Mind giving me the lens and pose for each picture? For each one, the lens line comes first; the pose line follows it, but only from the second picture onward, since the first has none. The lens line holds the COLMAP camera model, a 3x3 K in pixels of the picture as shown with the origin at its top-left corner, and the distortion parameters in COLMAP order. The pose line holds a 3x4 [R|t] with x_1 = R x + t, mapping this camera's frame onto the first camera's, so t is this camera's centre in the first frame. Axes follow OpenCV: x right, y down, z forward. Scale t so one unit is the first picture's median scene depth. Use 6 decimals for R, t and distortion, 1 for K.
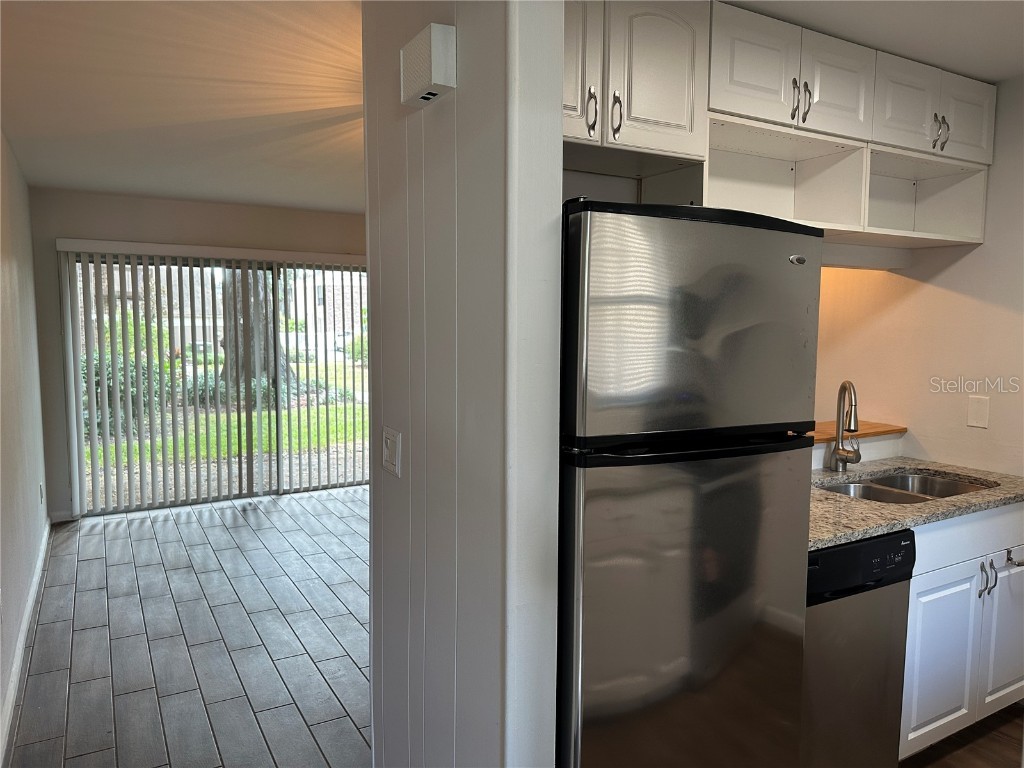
lens RADIAL K [[729.2, 0, 514.9], [0, 729.2, 390.2], [0, 0, 1]] dist [0.017995, -0.008889]
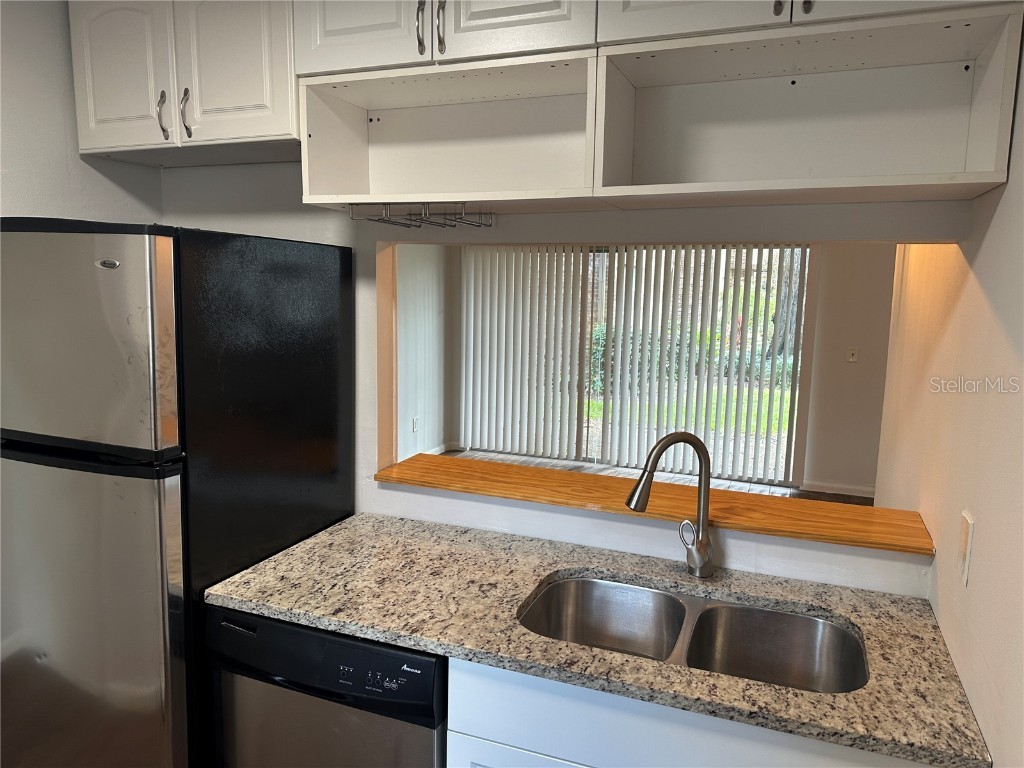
lens RADIAL K [[729.2, 0, 514.9], [0, 729.2, 390.2], [0, 0, 1]] dist [0.017995, -0.008889]
pose [[0.616992, 0.121959, -0.777462, 1.039663], [-0.091066, 0.992347, 0.083397, -0.107161], [0.781683, 0.019345, 0.623376, 0.623594]]
